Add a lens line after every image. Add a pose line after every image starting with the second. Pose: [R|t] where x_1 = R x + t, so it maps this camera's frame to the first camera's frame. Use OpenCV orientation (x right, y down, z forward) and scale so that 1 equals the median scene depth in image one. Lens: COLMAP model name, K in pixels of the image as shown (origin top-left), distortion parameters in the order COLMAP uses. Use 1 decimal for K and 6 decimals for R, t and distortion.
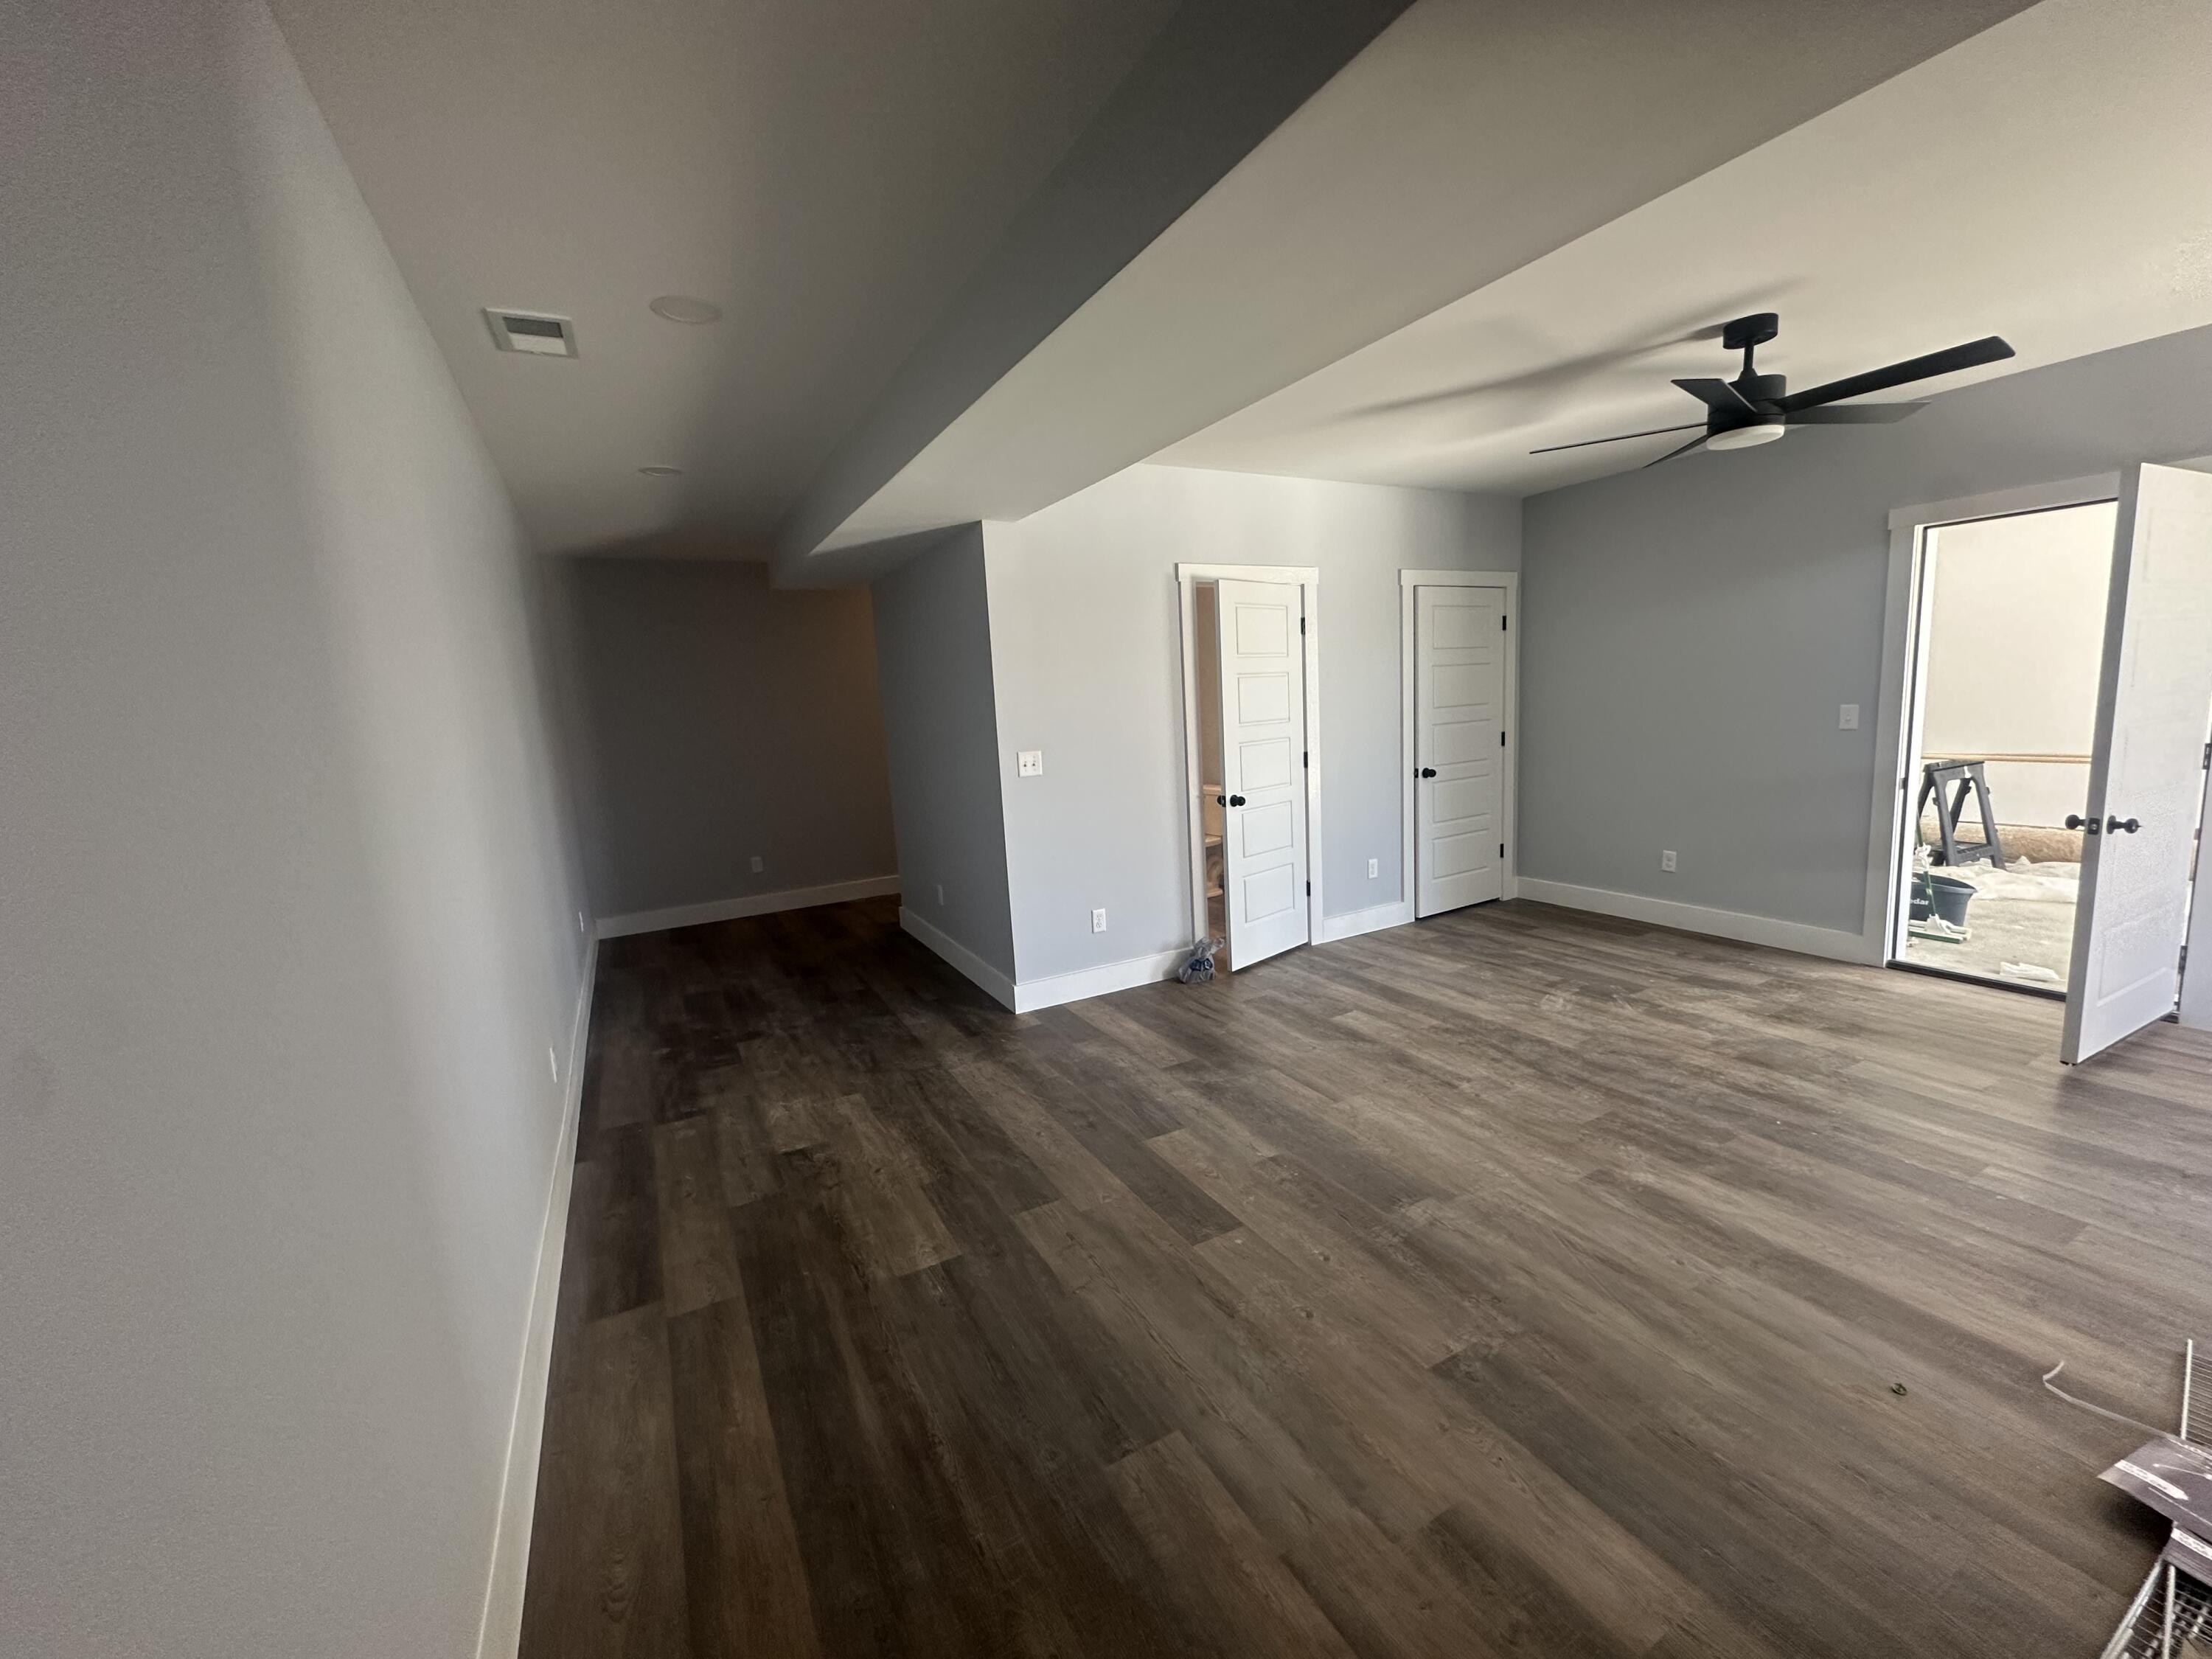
lens RADIAL K [[881.9, 0, 1111.5], [0, 881.9, 827.6], [0, 0, 1]] dist [-0.003472, 0.000004]
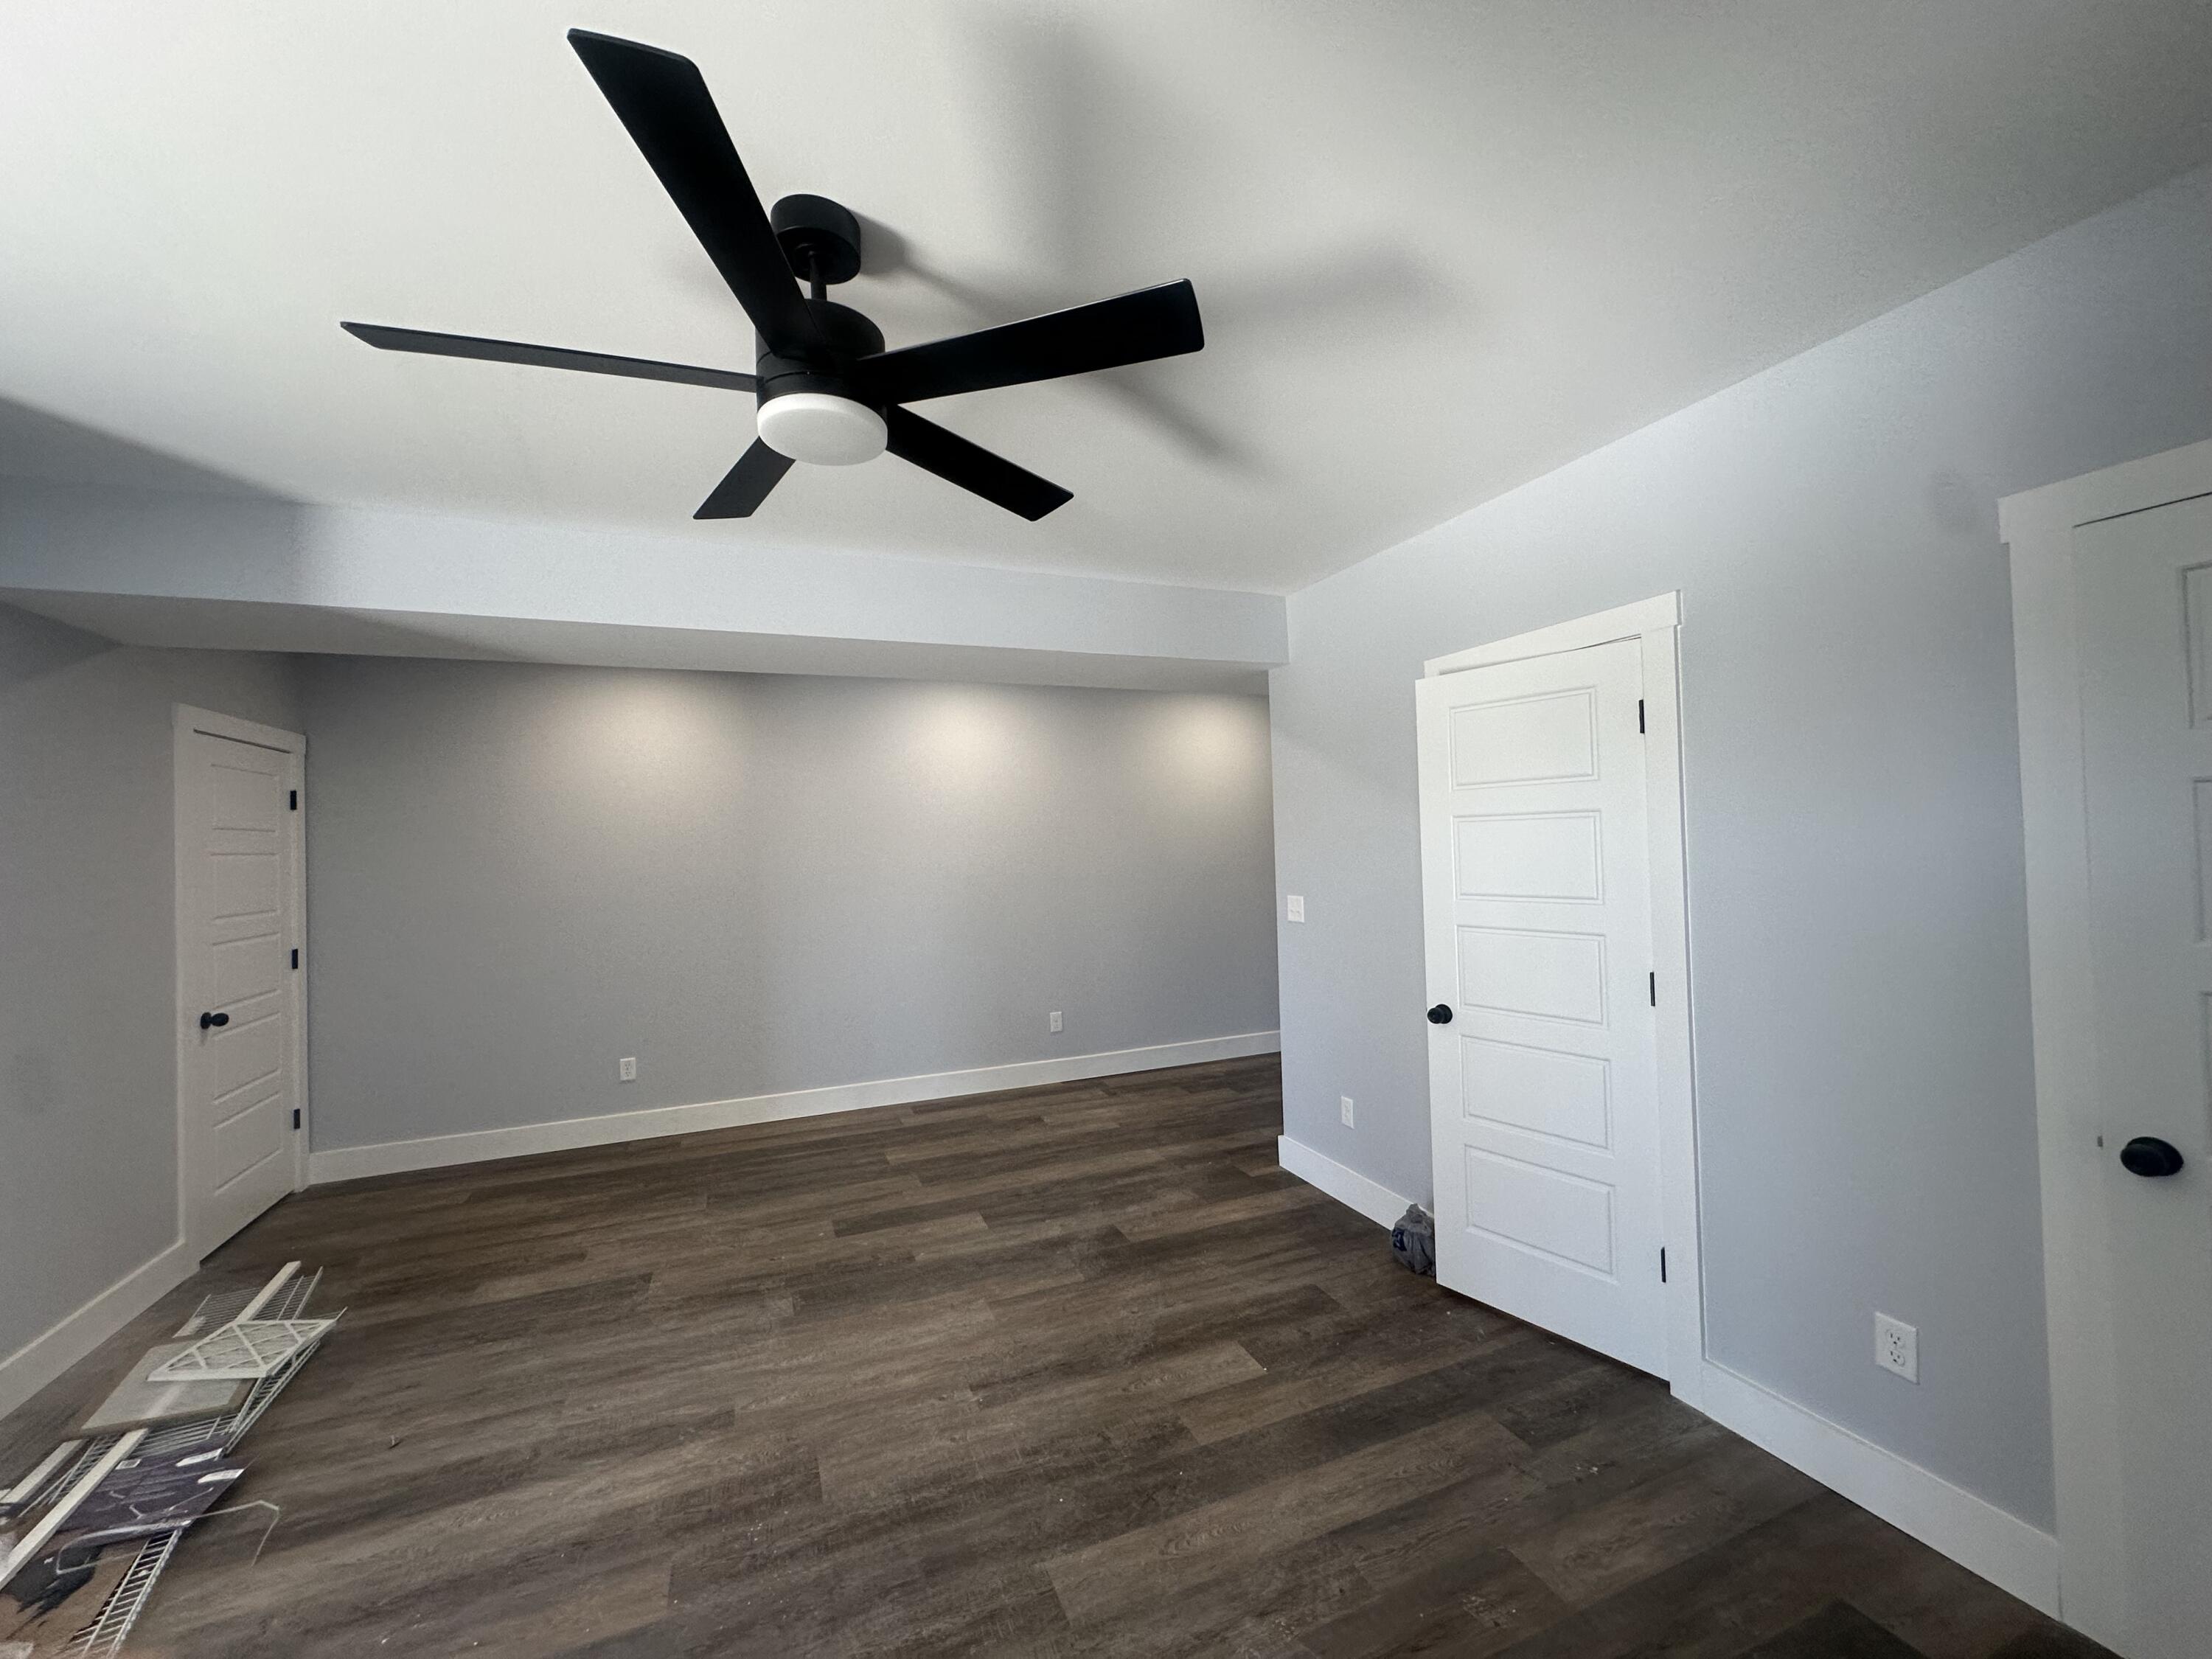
lens RADIAL K [[881.9, 0, 1104.5], [0, 881.9, 827.5], [0, 0, 1]] dist [-0.003472, 0.000004]
pose [[-0.114561, 0.040520, -0.992589, 1.183061], [-0.108350, 0.992697, 0.053029, -0.255455], [0.987490, 0.113622, -0.109335, 1.210972]]
